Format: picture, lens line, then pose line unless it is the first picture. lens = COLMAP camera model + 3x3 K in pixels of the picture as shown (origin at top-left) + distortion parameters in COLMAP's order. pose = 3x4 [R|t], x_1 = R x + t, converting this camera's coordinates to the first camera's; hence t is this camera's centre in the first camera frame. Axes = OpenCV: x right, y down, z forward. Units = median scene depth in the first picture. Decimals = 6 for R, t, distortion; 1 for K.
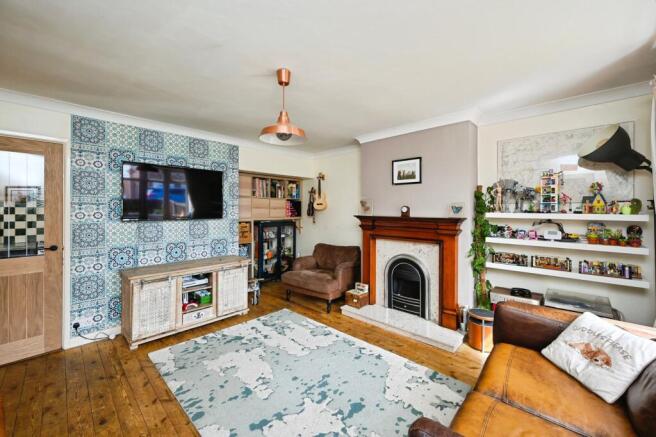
lens RADIAL K [[265.3, 0, 326.4], [0, 265.3, 207.8], [0, 0, 1]] dist [0.000389, 0.000369]
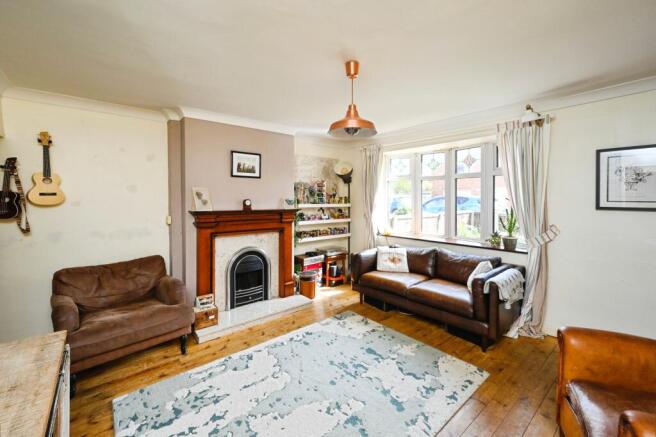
lens RADIAL K [[269.5, 0, 328.0], [0, 269.5, 202.1], [0, 0, 1]] dist [0.000337, 0.000048]
pose [[0.110458, -0.015596, 0.993758, -0.749089], [-0.004574, 0.999858, 0.016200, -0.015673], [-0.993870, -0.006334, 0.110371, 0.637876]]
